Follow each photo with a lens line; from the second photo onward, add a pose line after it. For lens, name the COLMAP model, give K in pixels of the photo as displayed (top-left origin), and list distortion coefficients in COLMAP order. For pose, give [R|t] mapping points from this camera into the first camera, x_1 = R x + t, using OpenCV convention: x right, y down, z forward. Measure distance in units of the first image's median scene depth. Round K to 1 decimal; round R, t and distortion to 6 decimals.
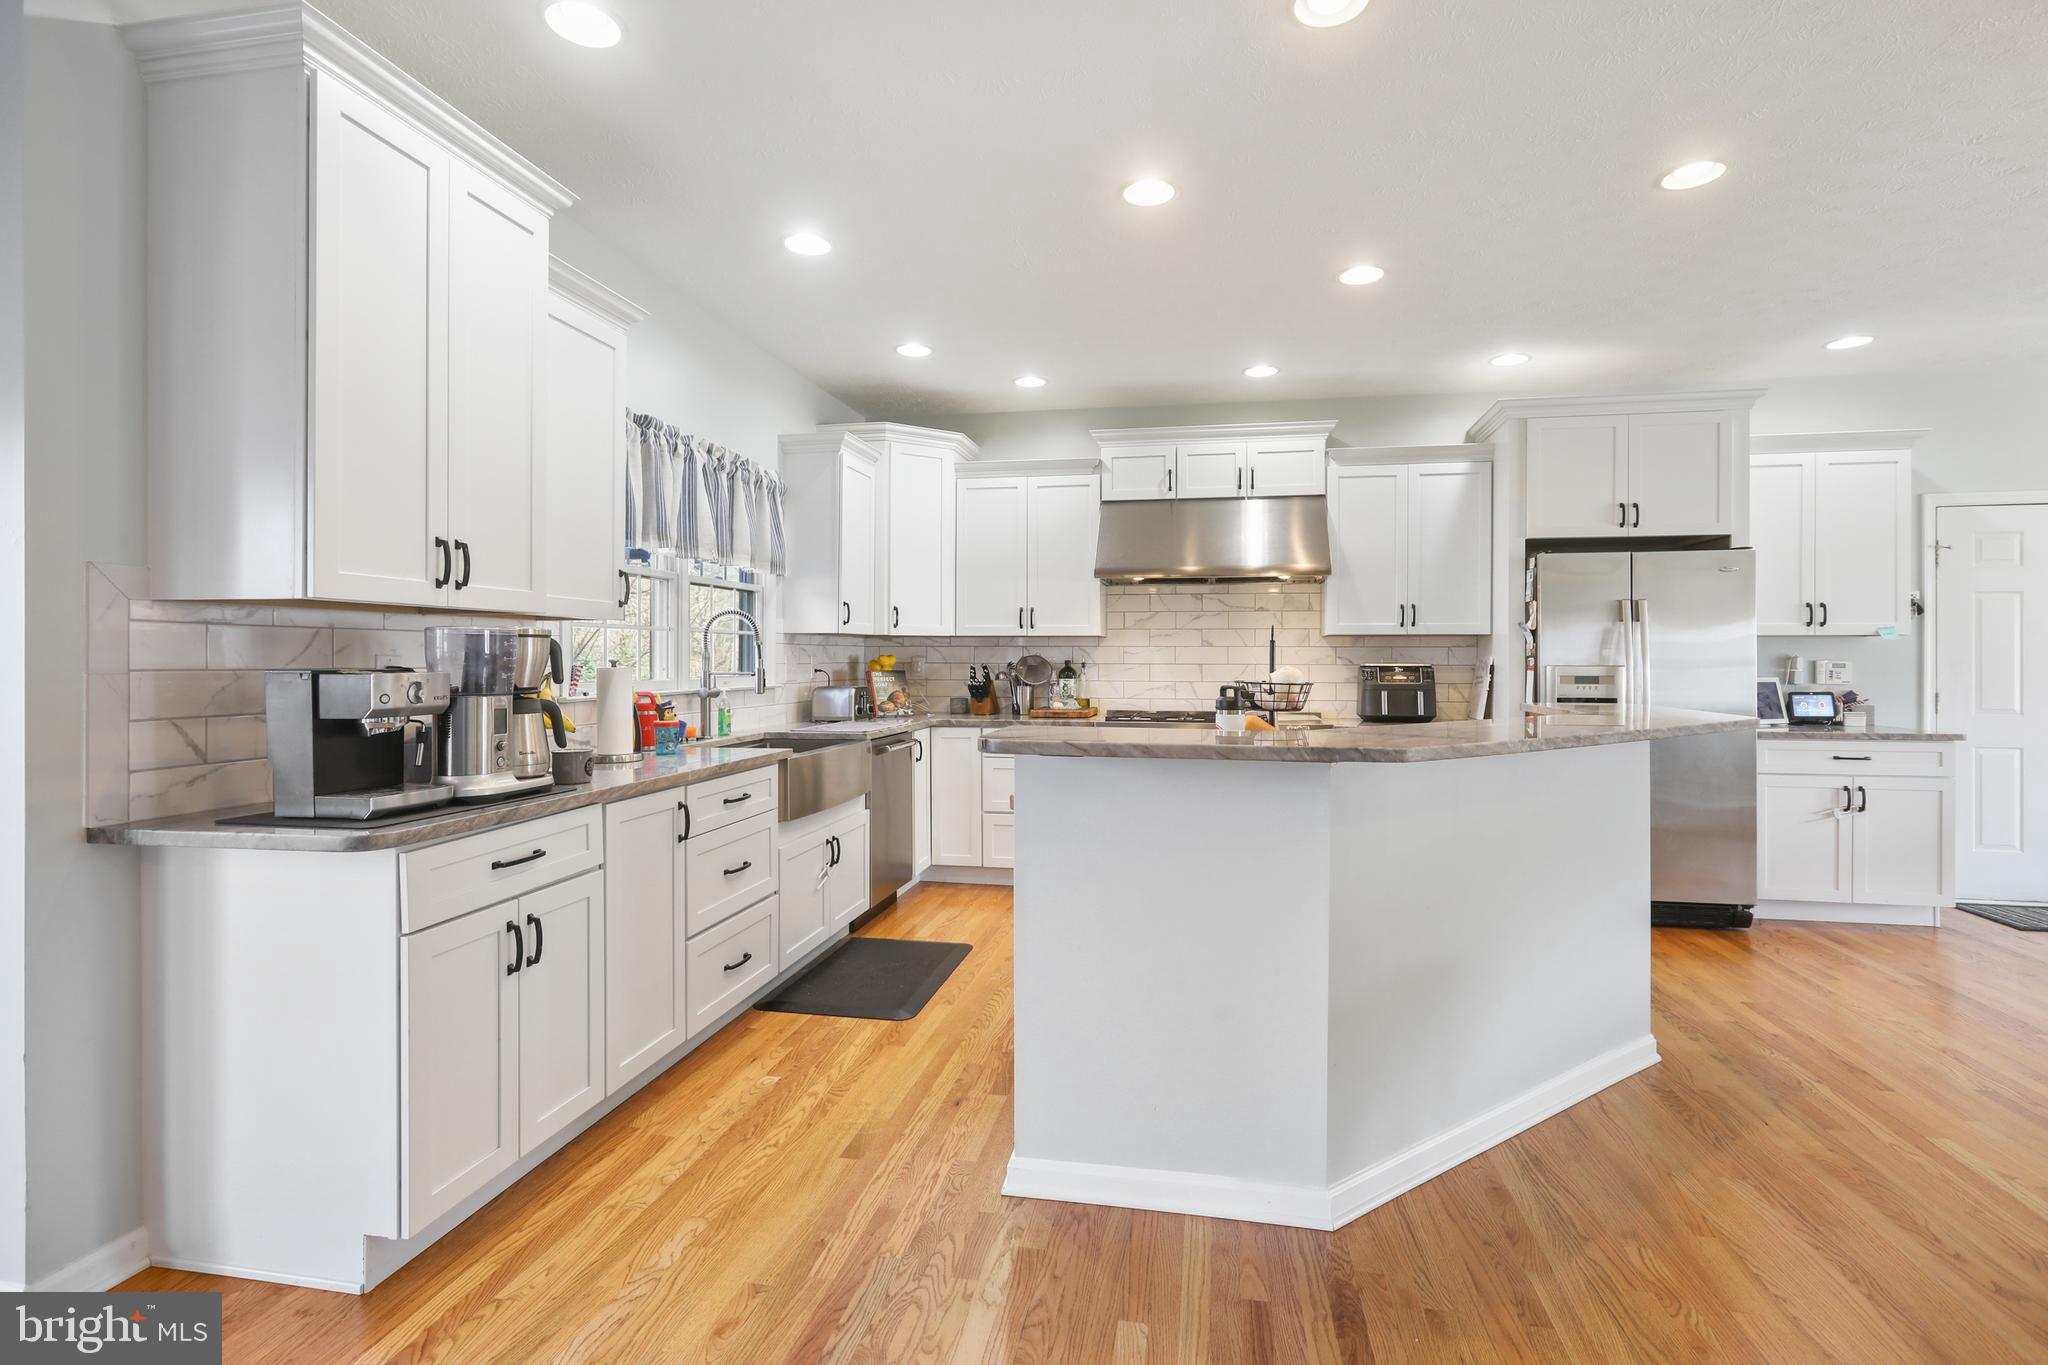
lens RADIAL K [[971.0, 0, 1059.4], [0, 971.0, 651.9], [0, 0, 1]] dist [-0.000303, 0.000351]
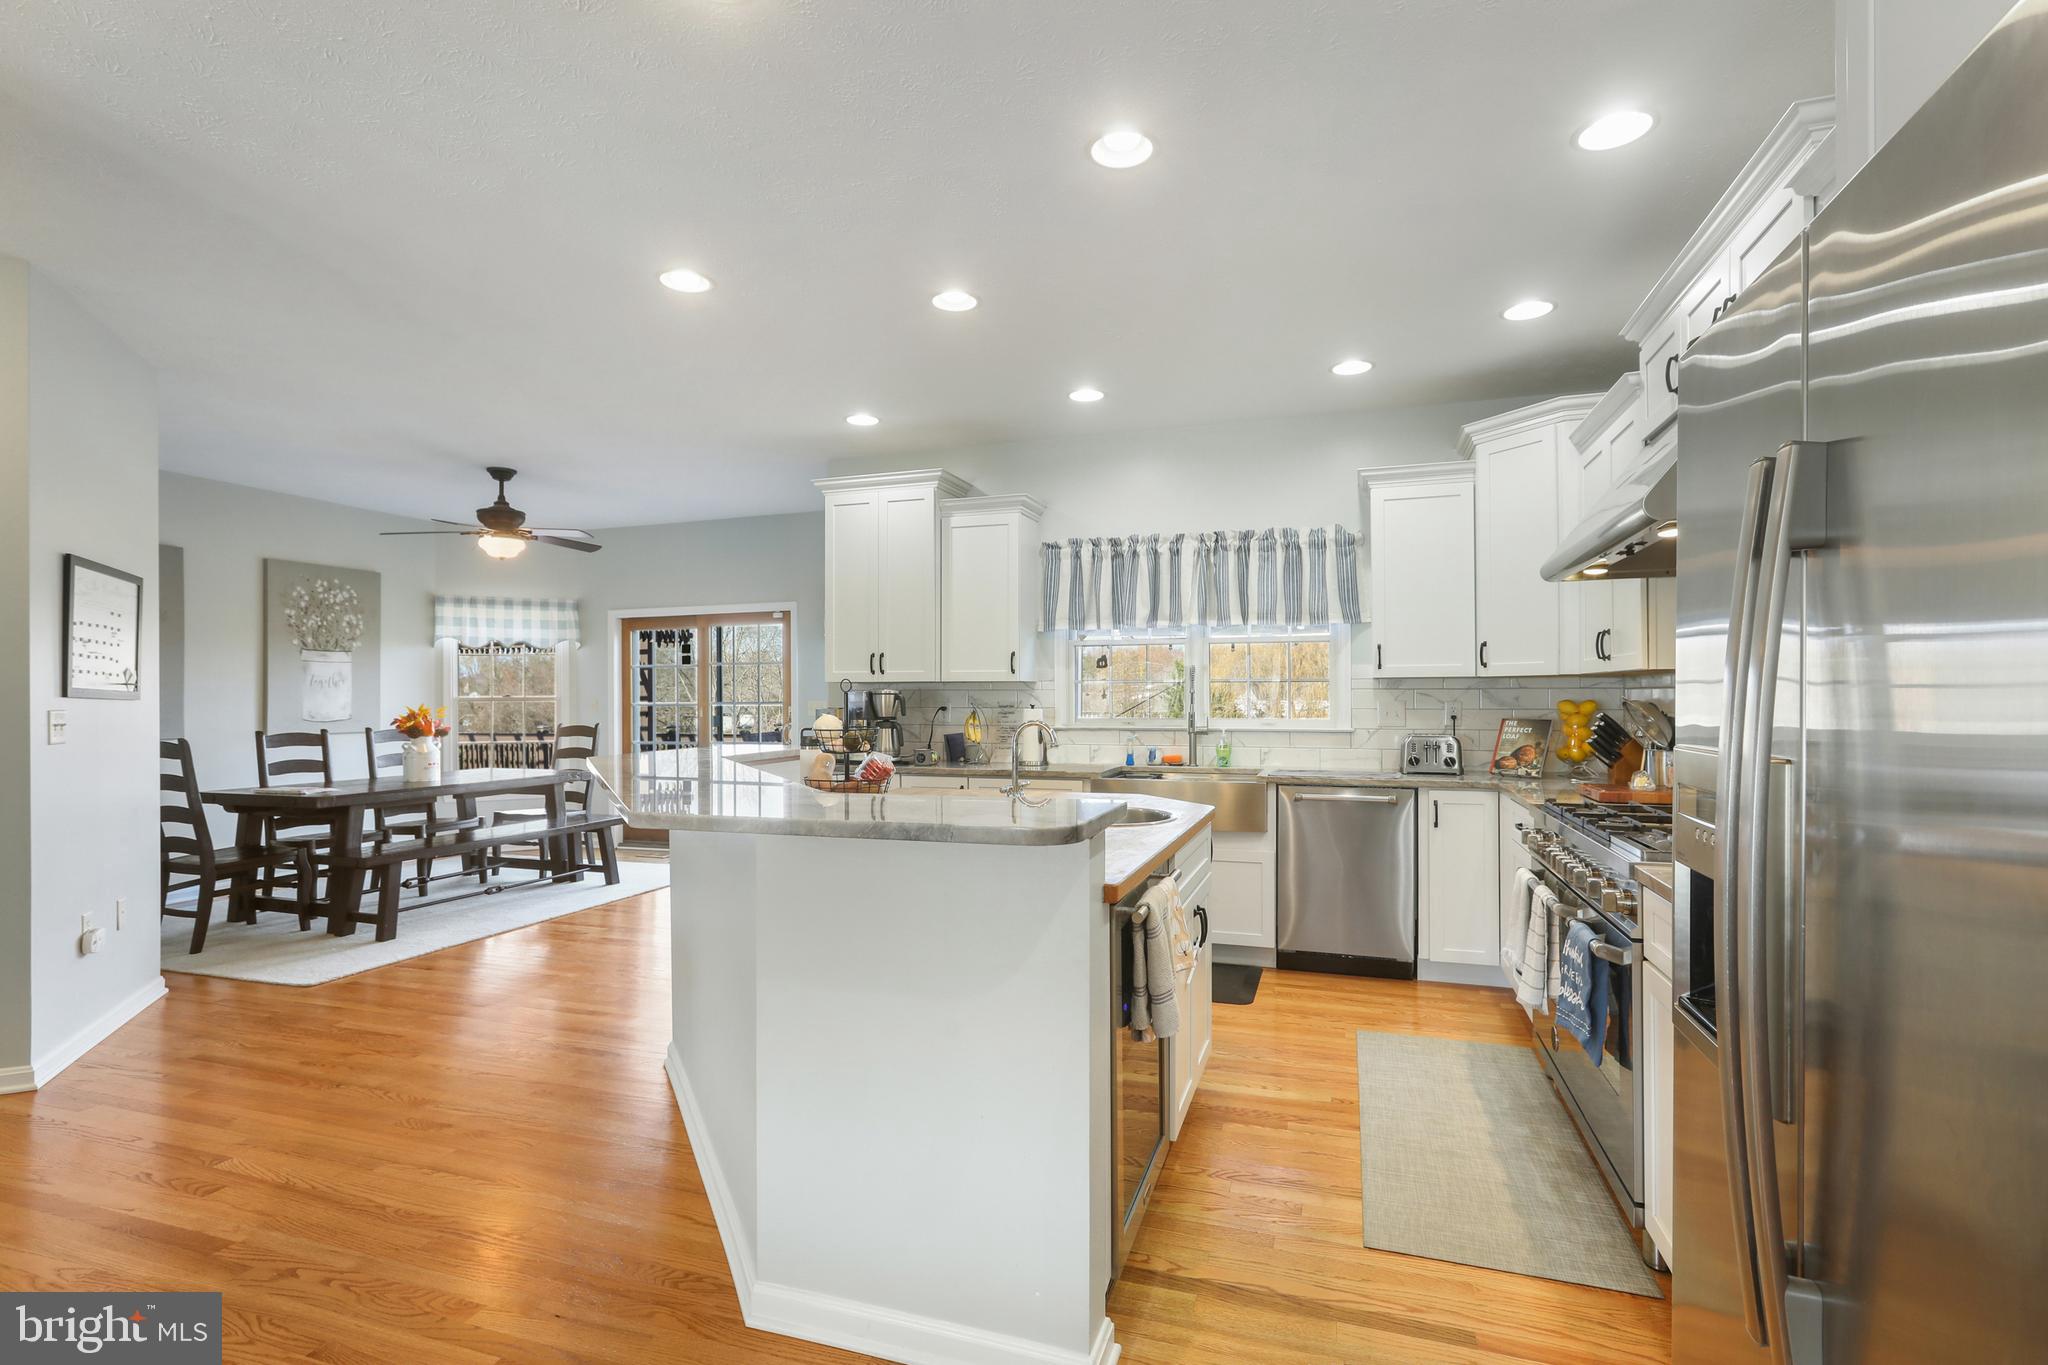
lens RADIAL K [[1018.9, 0, 993.0], [0, 1018.9, 693.4], [0, 0, 1]] dist [-0.013714, 0.000903]
pose [[-0.163637, -0.005185, -0.986507, 0.739477], [0.006852, 0.999956, -0.006392, -0.000049], [0.986497, -0.007806, -0.163594, 0.715514]]
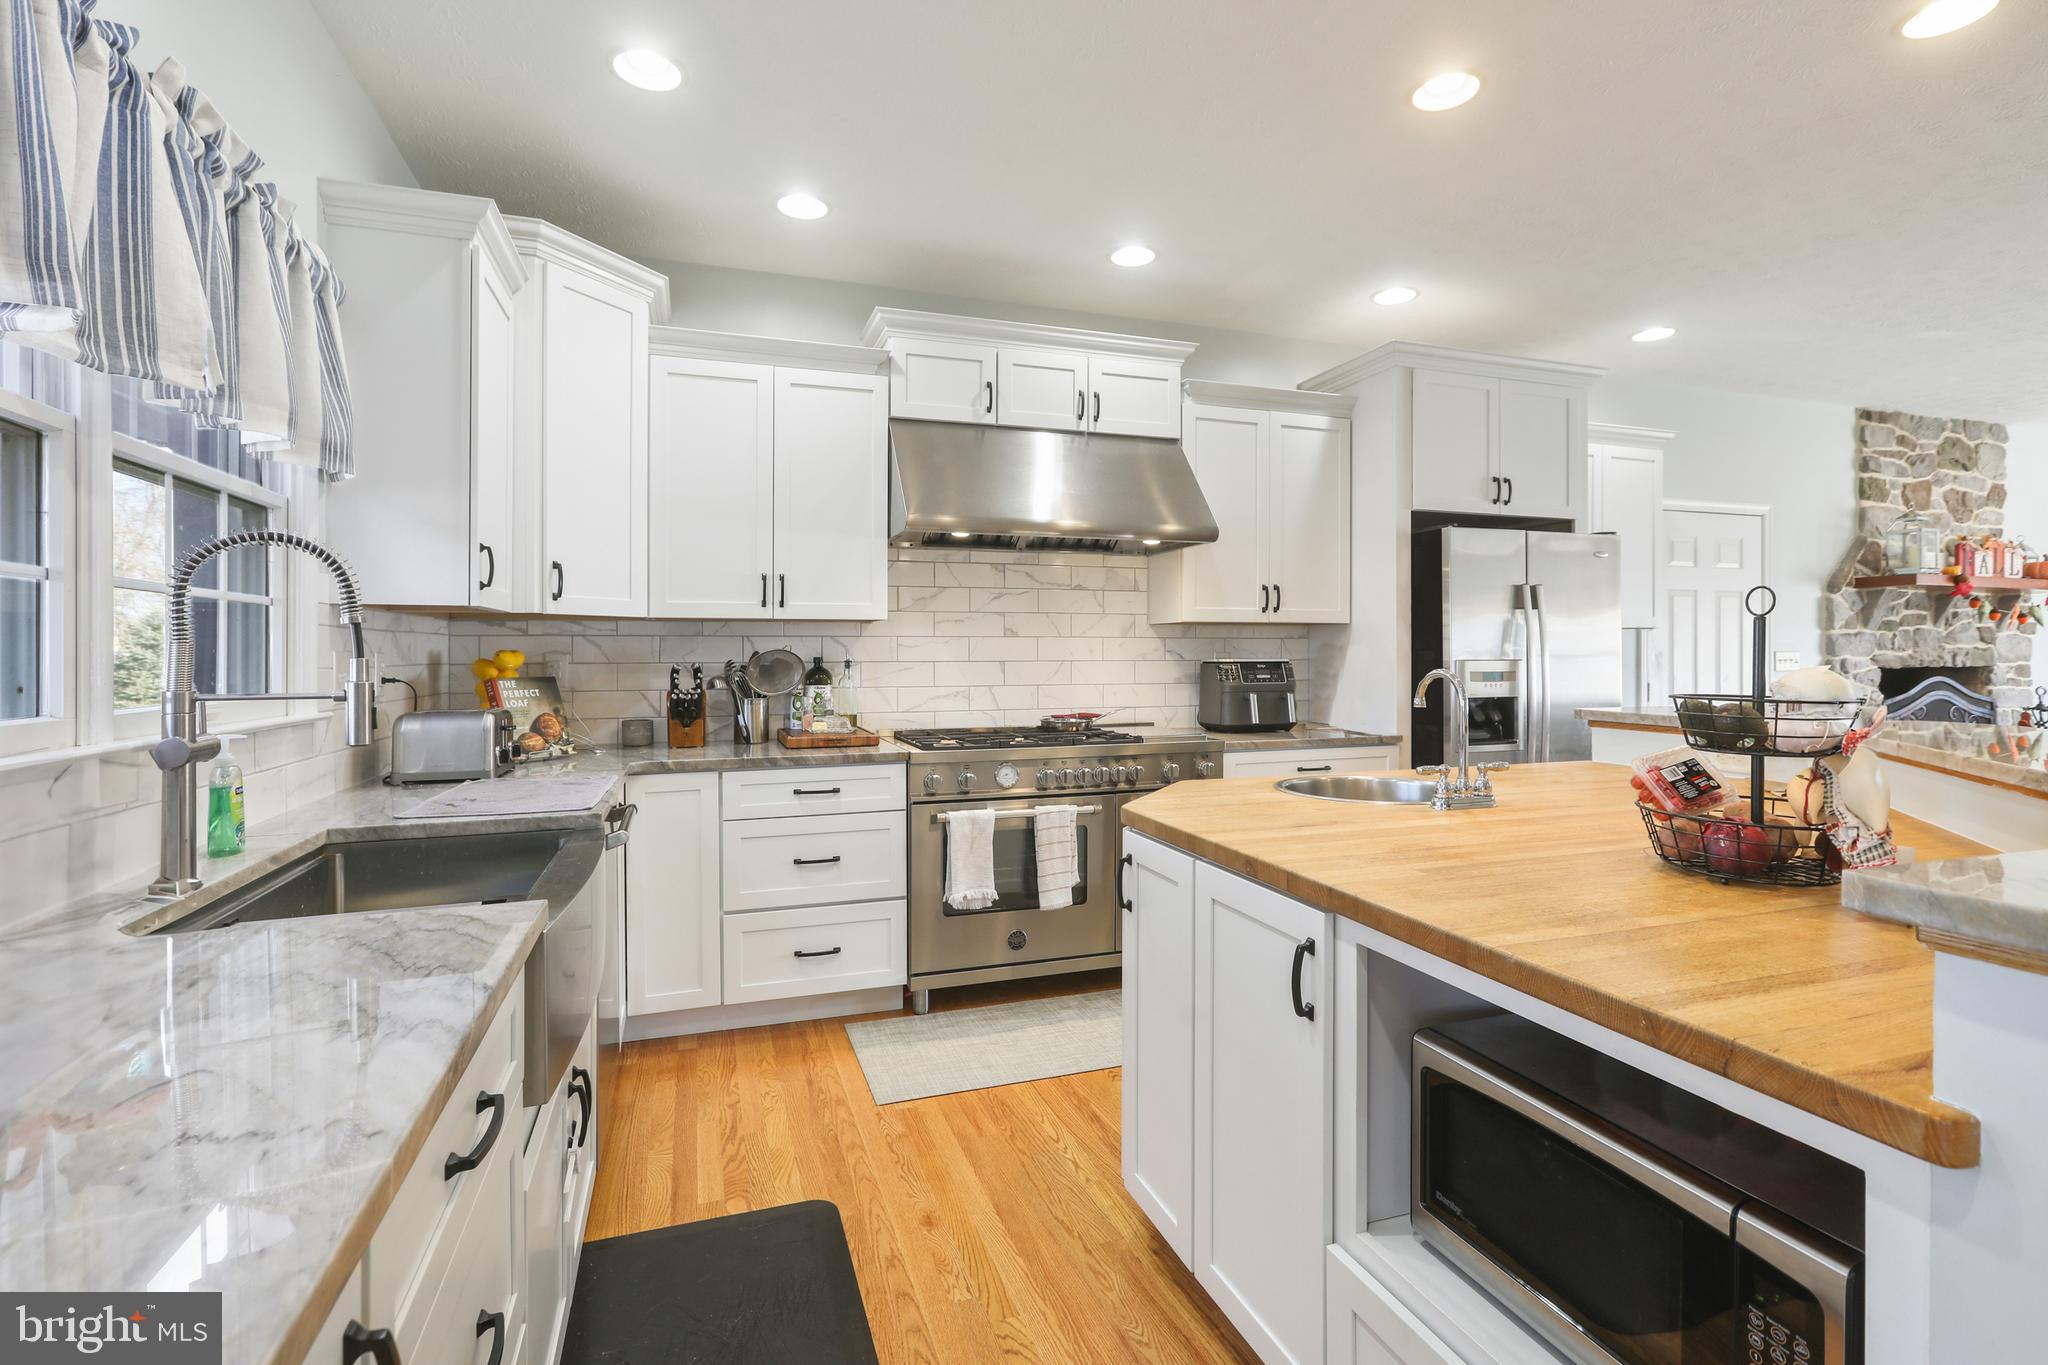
lens RADIAL K [[971.0, 0, 1059.4], [0, 971.0, 651.9], [0, 0, 1]] dist [-0.000303, 0.000351]
pose [[0.877373, -0.003718, 0.479795, -0.178964], [0.001725, 0.999988, 0.004594, 0.002525], [-0.479806, -0.003203, 0.877369, 0.371775]]
